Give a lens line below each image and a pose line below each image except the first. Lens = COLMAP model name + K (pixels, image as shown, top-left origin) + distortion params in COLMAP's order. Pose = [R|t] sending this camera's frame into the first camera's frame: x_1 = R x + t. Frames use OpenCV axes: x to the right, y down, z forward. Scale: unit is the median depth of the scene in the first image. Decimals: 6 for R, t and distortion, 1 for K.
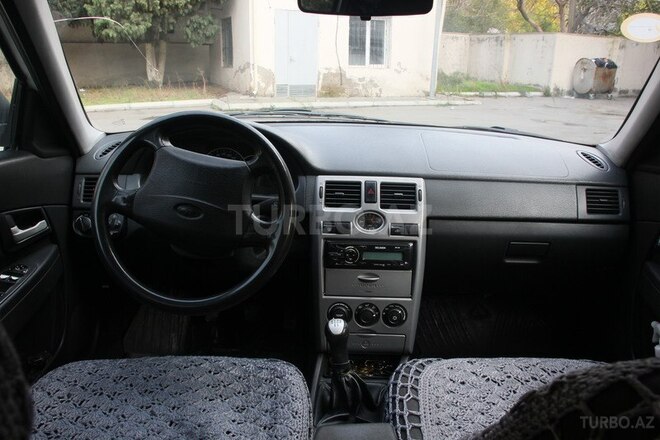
lens RADIAL K [[538.0, 0, 330.0], [0, 538.0, 220.0], [0, 0, 1]] dist [-0.146608, 0.103384]
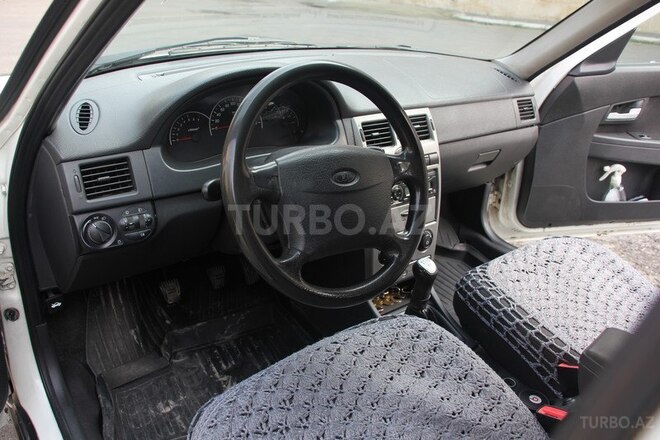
lens RADIAL K [[538.0, 0, 330.0], [0, 538.0, 220.0], [0, 0, 1]] dist [-0.146608, 0.103384]
pose [[0.792203, -0.233679, 0.563746, -0.616696], [0.122200, 0.965816, 0.228620, -0.127846], [-0.597898, -0.112223, 0.793677, 0.272911]]
